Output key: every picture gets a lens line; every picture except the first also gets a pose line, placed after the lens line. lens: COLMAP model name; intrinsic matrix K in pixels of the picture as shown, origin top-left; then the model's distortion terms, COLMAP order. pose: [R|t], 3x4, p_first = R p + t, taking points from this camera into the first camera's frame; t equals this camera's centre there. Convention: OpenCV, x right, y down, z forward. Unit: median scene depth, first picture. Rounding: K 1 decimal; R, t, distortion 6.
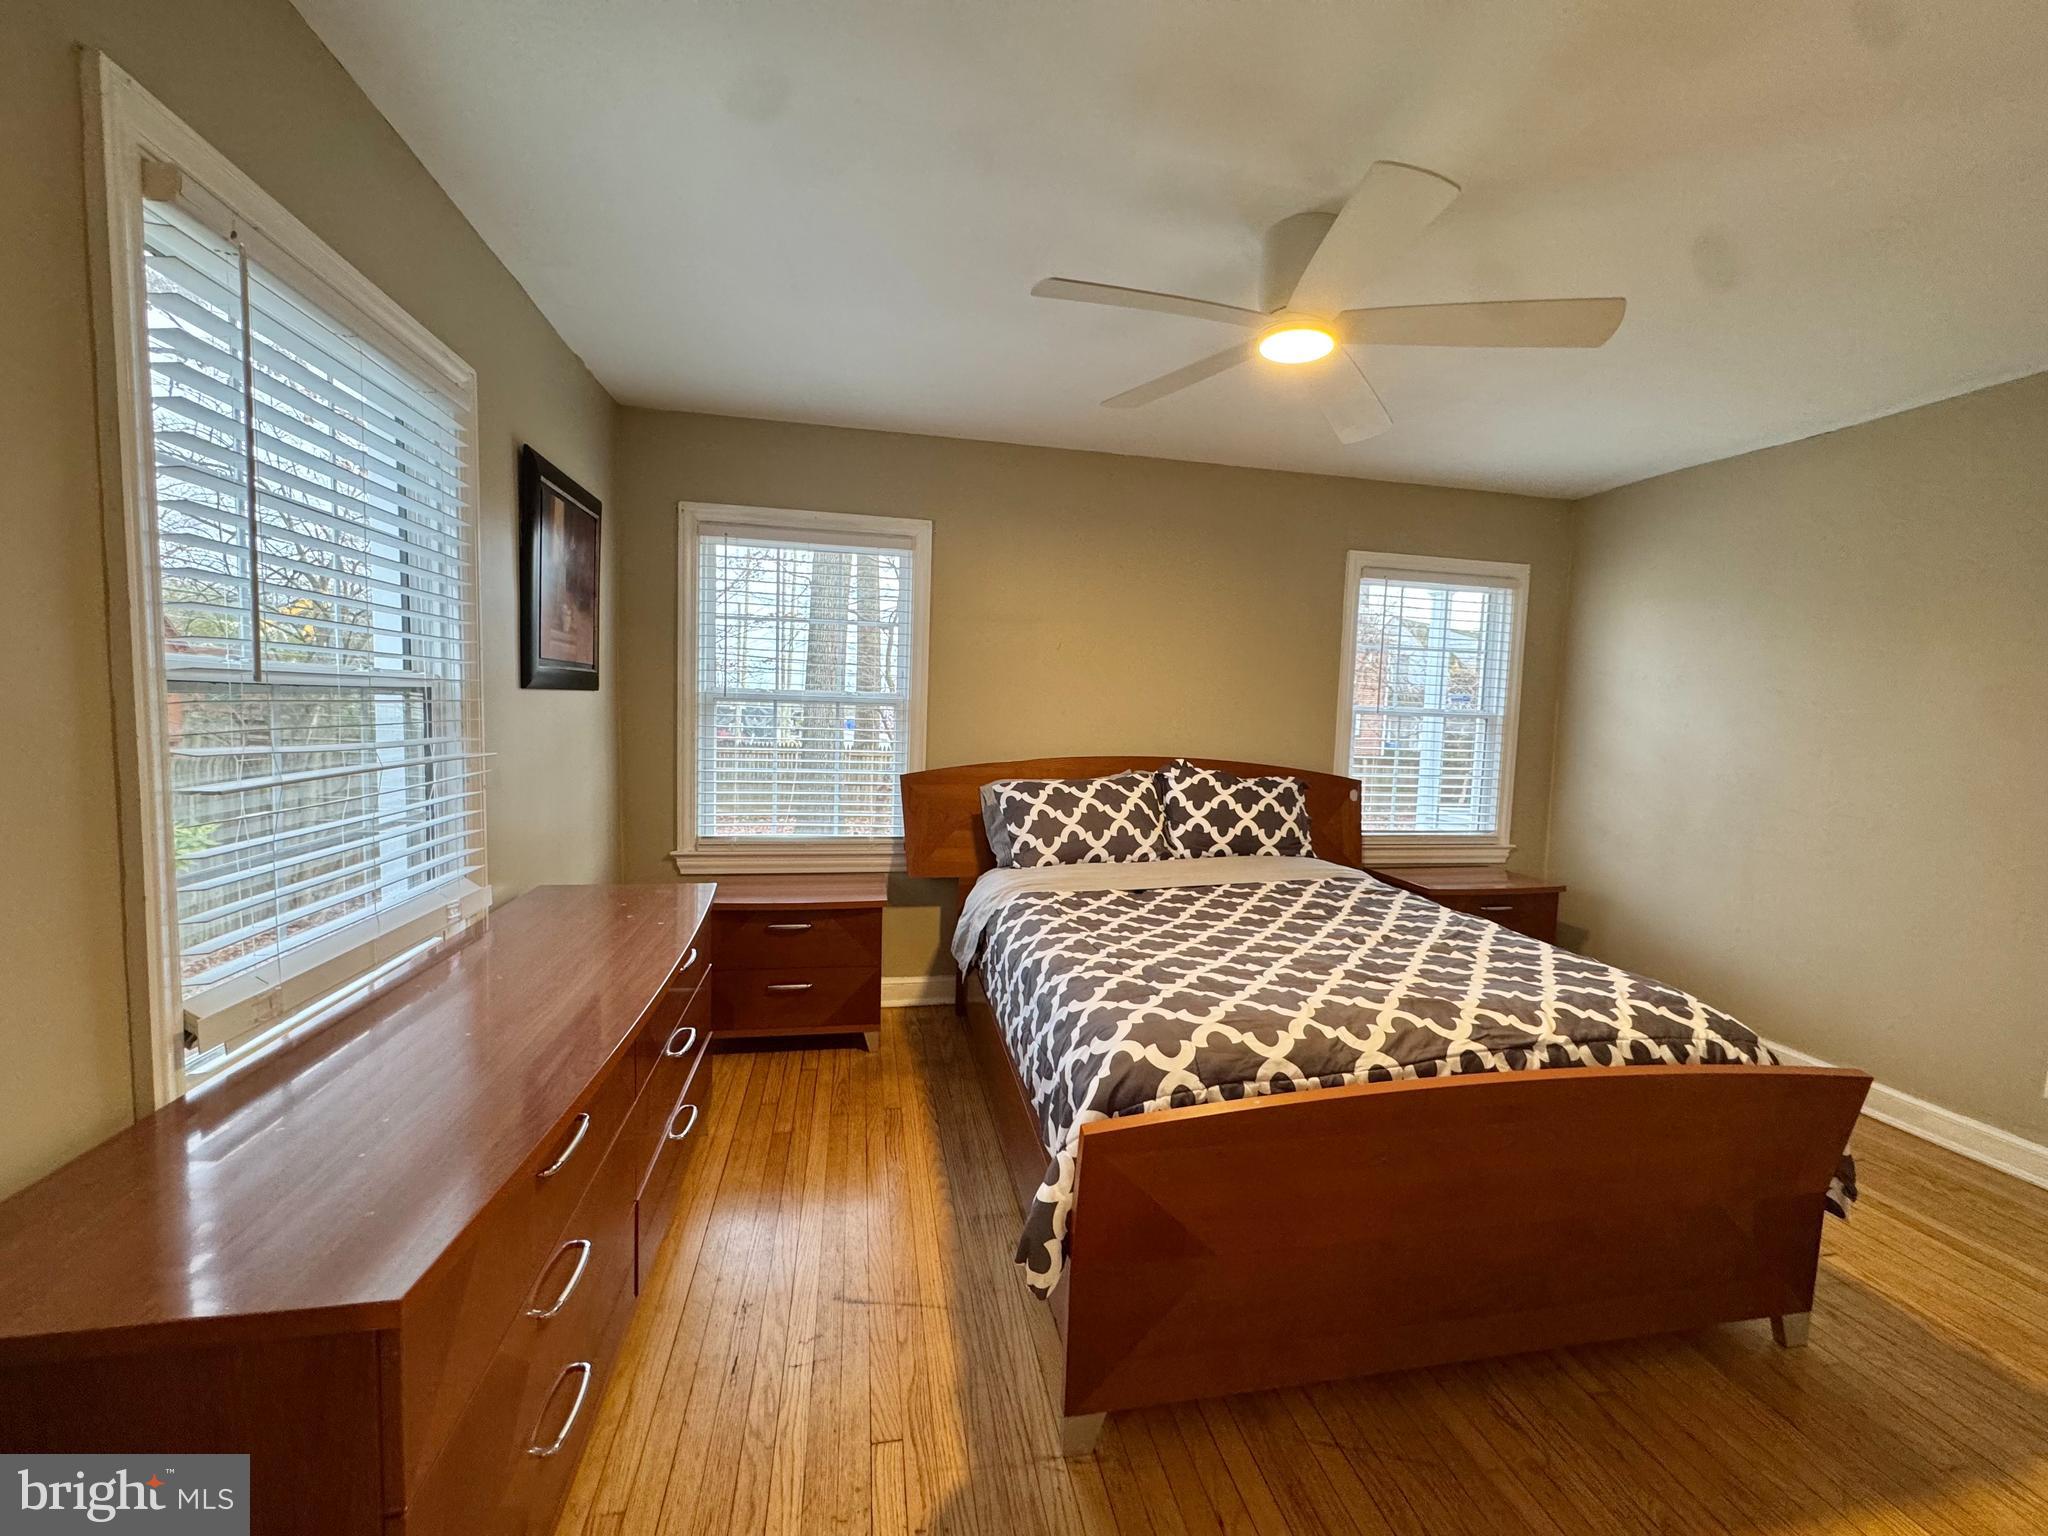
lens RADIAL K [[815.8, 0, 1024.0], [0, 815.8, 768.0], [0, 0, 1]] dist [-0.001737, -0.000235]
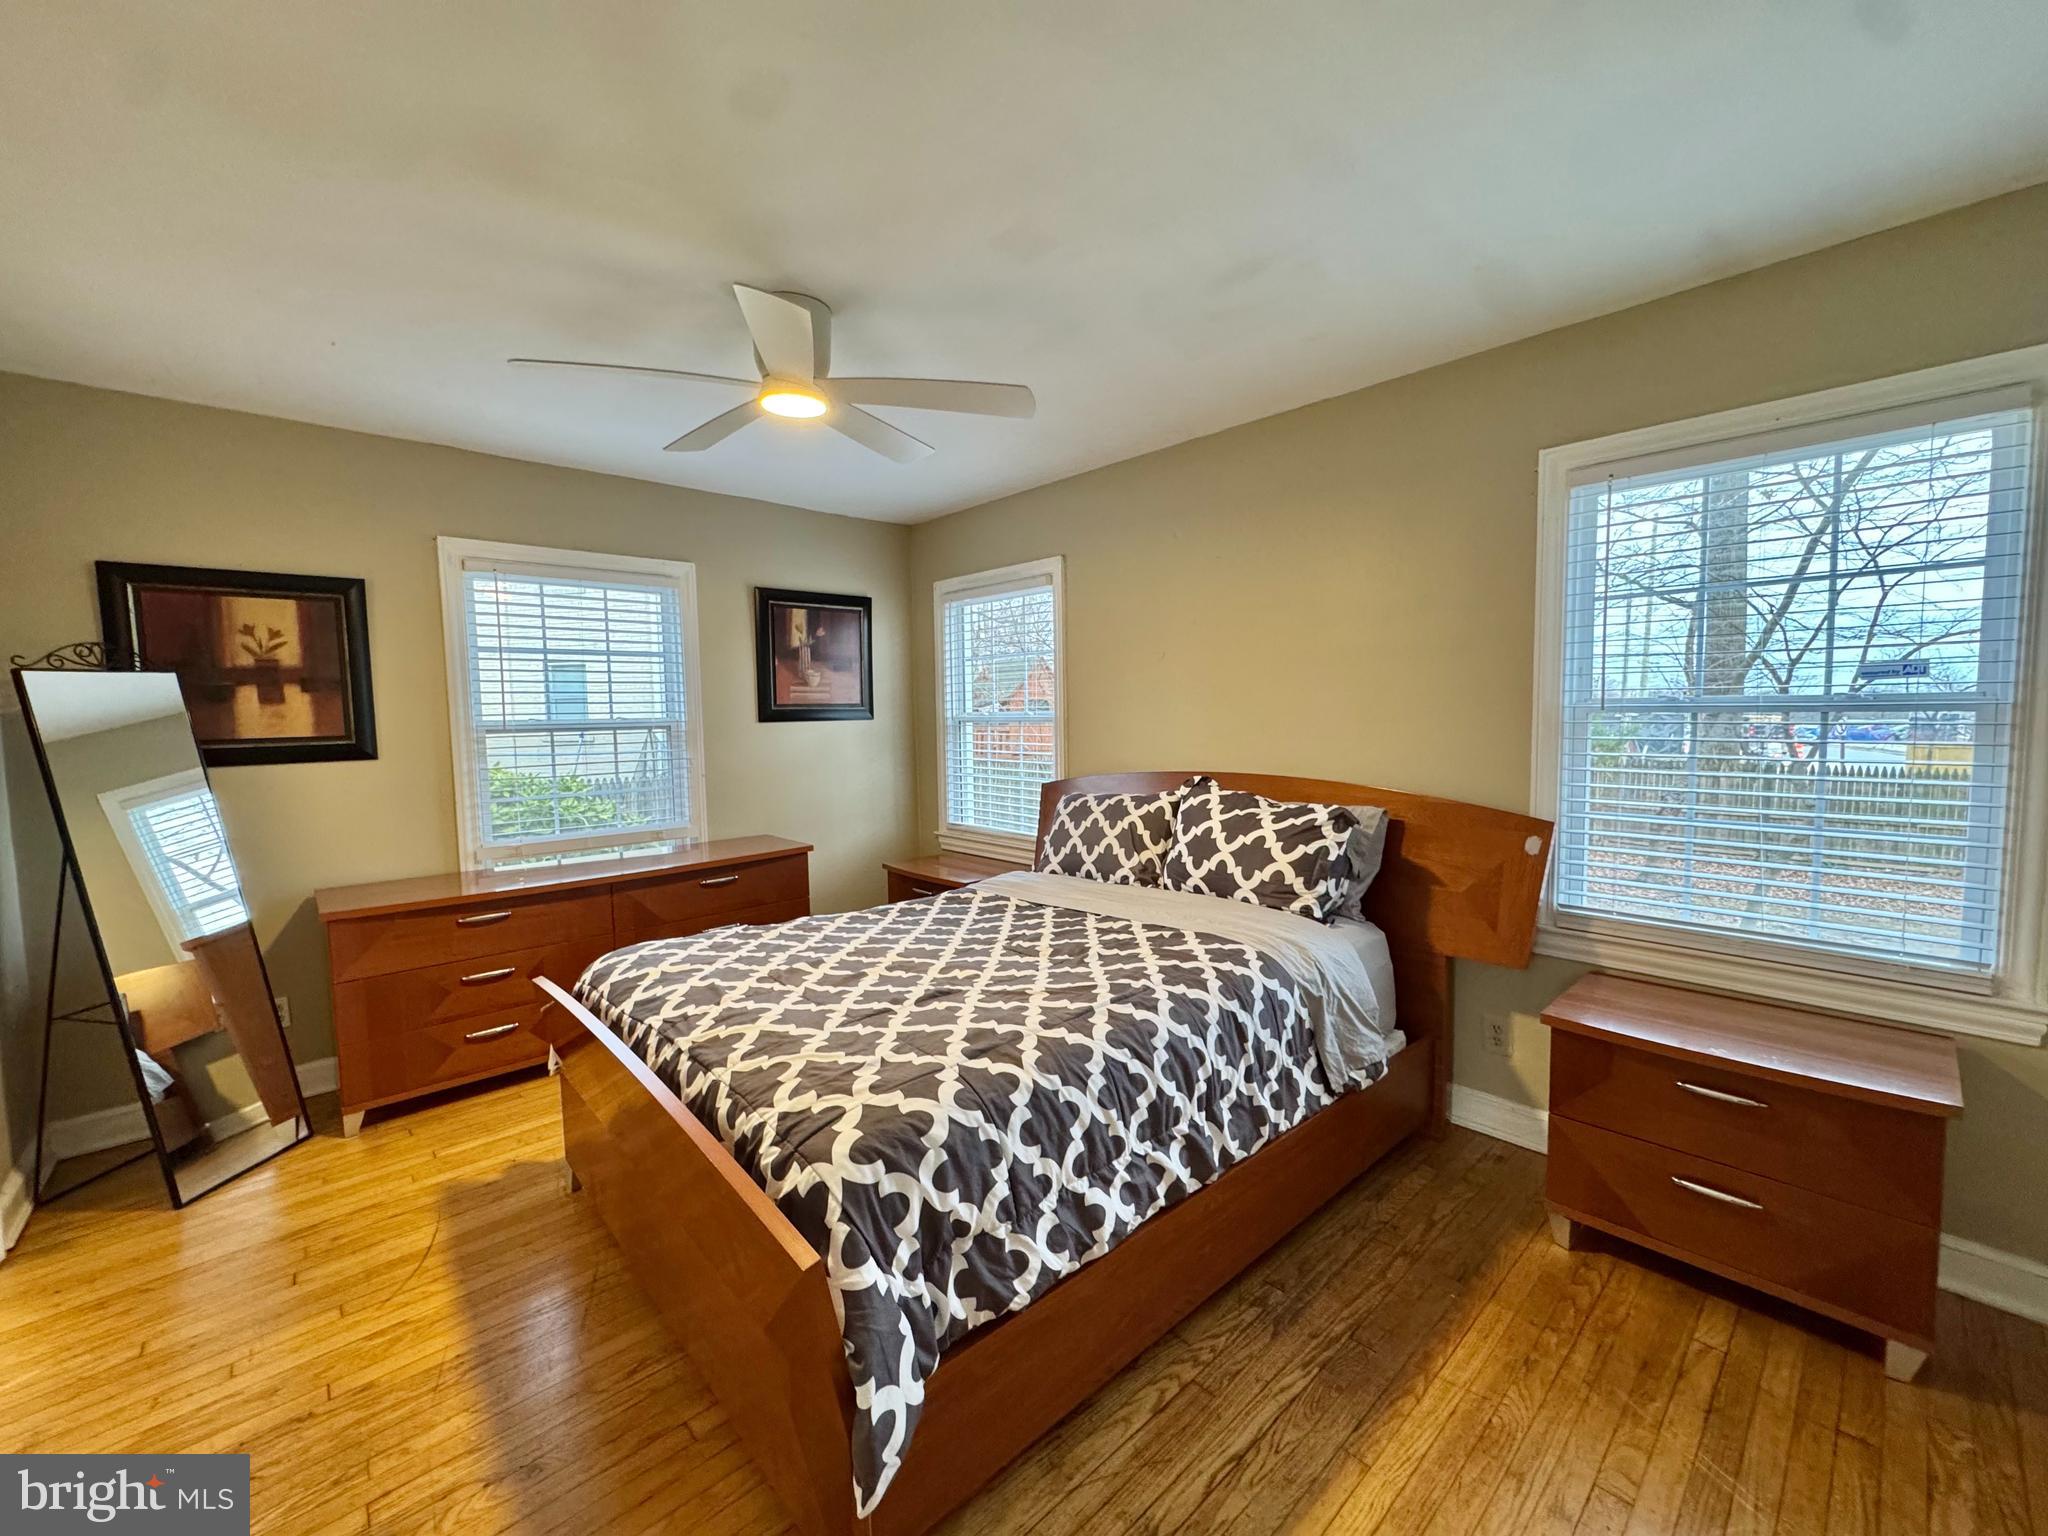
lens RADIAL K [[815.8, 0, 1024.0], [0, 815.8, 768.0], [0, 0, 1]] dist [-0.001737, -0.000235]
pose [[0.521455, 0.020367, -0.853036, 0.857733], [-0.030553, 0.999520, 0.005187, -0.018973], [0.852732, 0.023358, 0.521826, 0.404475]]
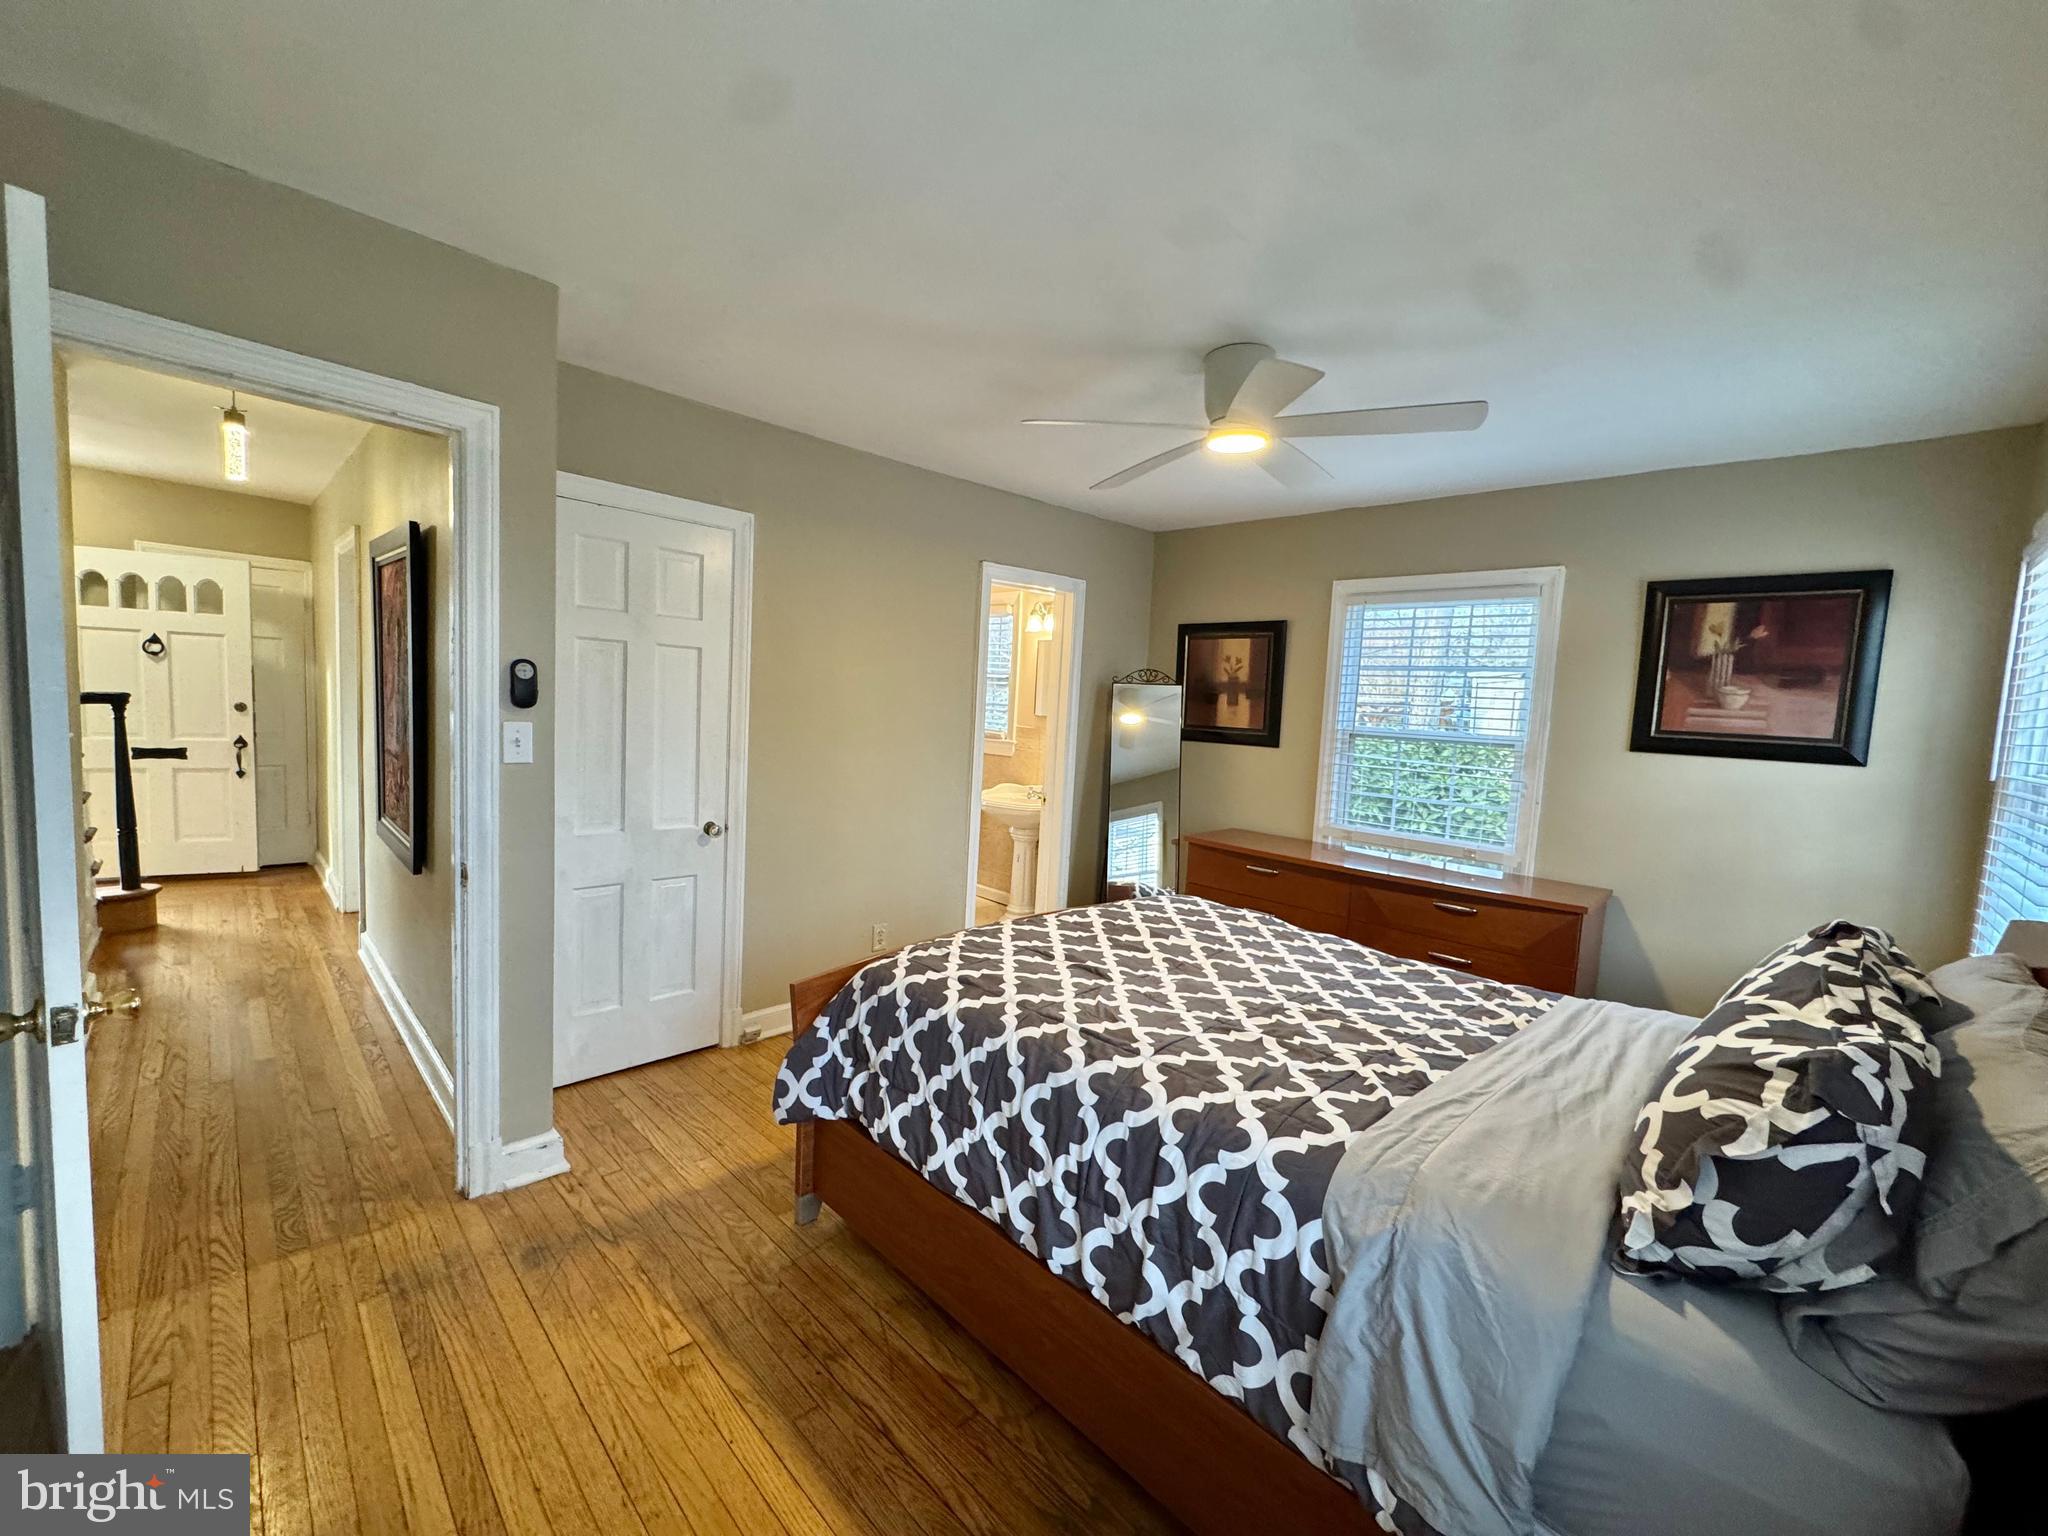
lens RADIAL K [[815.8, 0, 1024.0], [0, 815.8, 768.0], [0, 0, 1]] dist [-0.001737, -0.000235]
pose [[-0.821089, -0.028410, -0.570092, 0.755028], [-0.121253, 0.984647, 0.125569, -0.086284], [0.557772, 0.172229, -0.811928, 1.120173]]
